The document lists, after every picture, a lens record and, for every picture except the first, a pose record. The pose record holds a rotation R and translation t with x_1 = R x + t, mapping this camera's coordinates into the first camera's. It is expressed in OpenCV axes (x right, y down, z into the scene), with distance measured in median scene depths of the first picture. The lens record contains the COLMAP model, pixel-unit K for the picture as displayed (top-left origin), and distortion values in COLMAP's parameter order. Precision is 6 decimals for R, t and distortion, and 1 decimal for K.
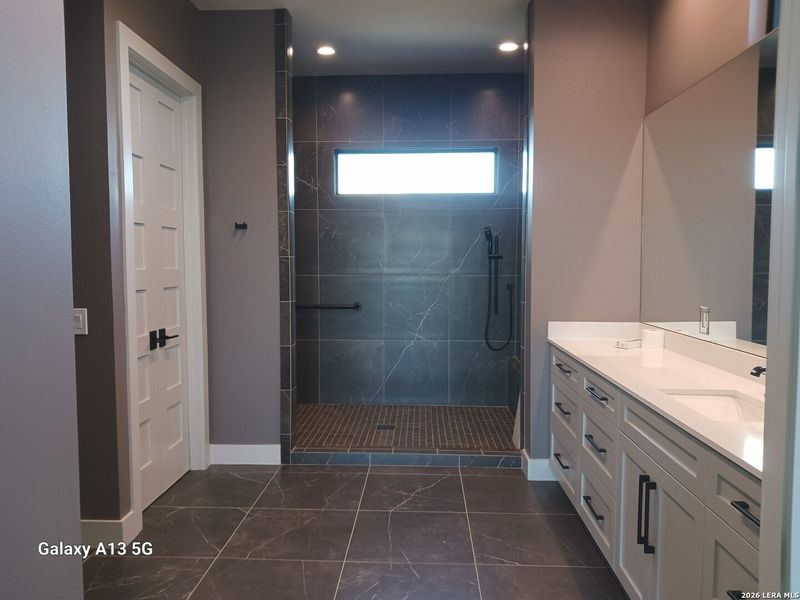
lens RADIAL K [[632.7, 0, 400.0], [0, 632.7, 300.0], [0, 0, 1]] dist [0.067443, -0.152862]
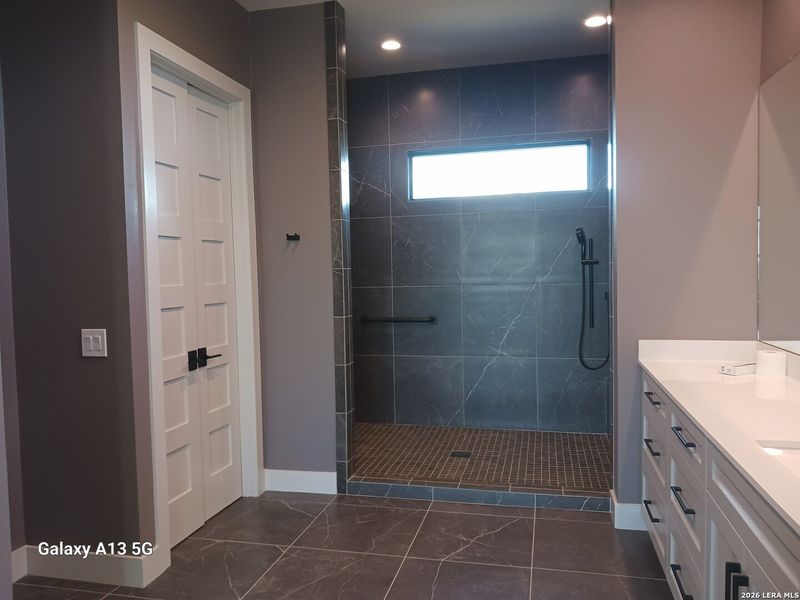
lens RADIAL K [[632.7, 0, 400.0], [0, 632.7, 300.0], [0, 0, 1]] dist [0.067443, -0.152862]
pose [[0.980761, -0.011611, -0.194868, 0.085159], [0.009253, 0.999873, -0.013005, -0.009505], [0.194995, 0.010952, 0.980743, 0.113588]]
